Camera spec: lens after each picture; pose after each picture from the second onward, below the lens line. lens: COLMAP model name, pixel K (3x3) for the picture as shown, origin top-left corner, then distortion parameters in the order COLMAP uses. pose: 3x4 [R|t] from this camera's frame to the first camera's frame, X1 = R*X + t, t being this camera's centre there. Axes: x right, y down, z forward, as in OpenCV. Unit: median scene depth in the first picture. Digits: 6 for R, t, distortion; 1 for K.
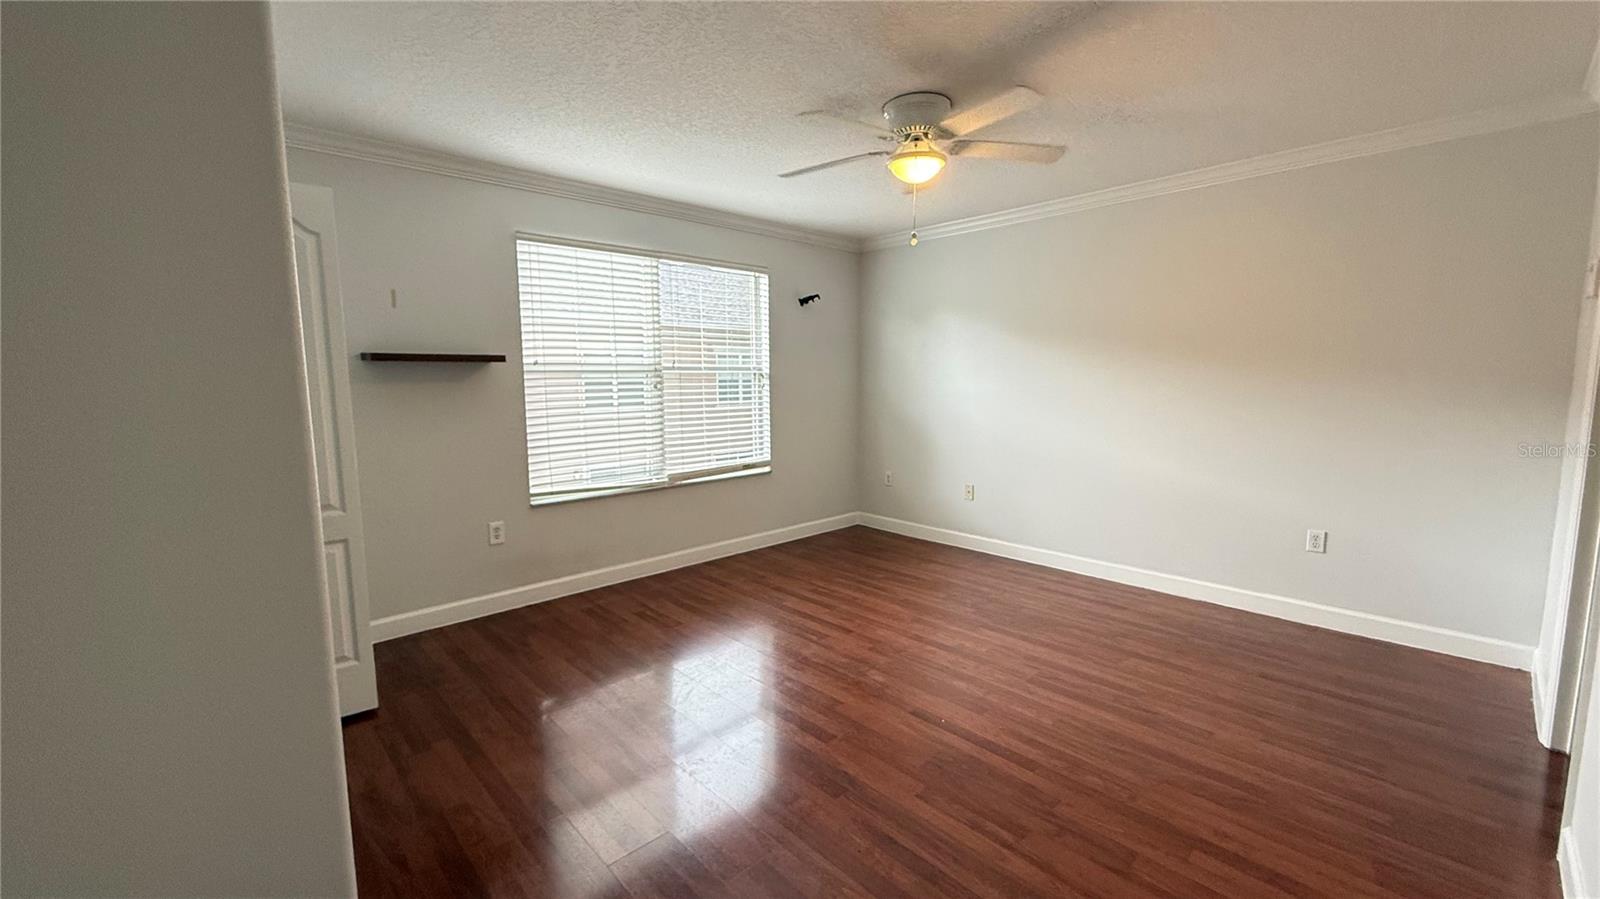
lens RADIAL K [[634.4, 0, 800.0], [0, 634.4, 449.5], [0, 0, 1]] dist [-0.000083, -0.000077]
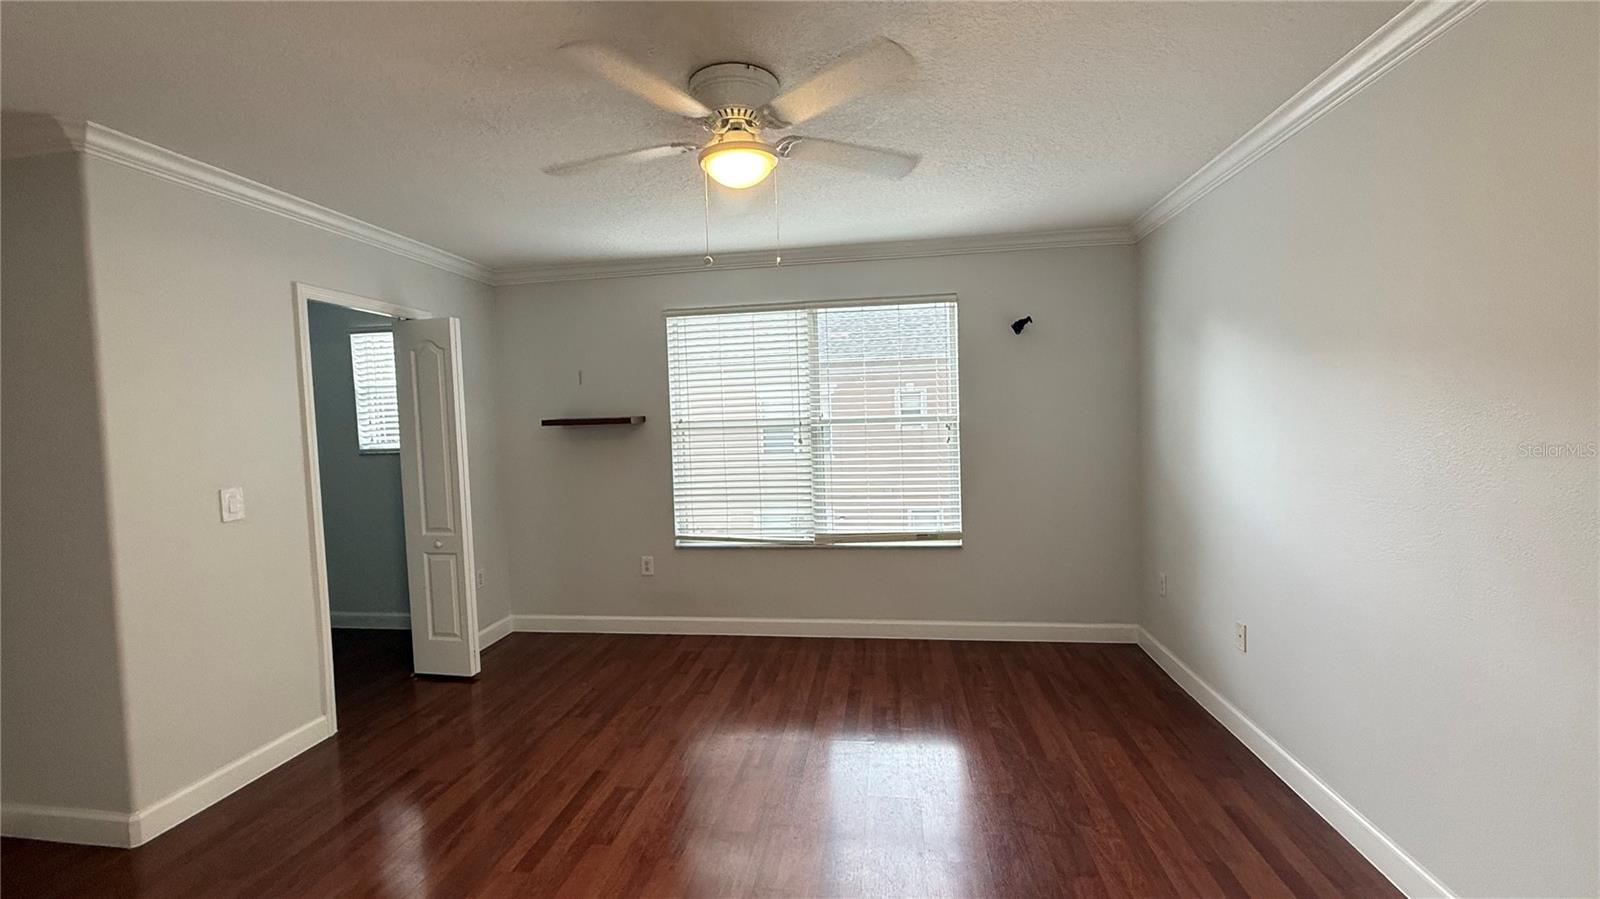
lens RADIAL K [[634.4, 0, 800.0], [0, 634.4, 449.5], [0, 0, 1]] dist [-0.000083, -0.000077]
pose [[0.626108, 0.027687, -0.779245, 0.538495], [-0.064838, 0.997757, -0.016645, -0.073030], [0.777036, 0.060946, 0.626499, 0.410518]]
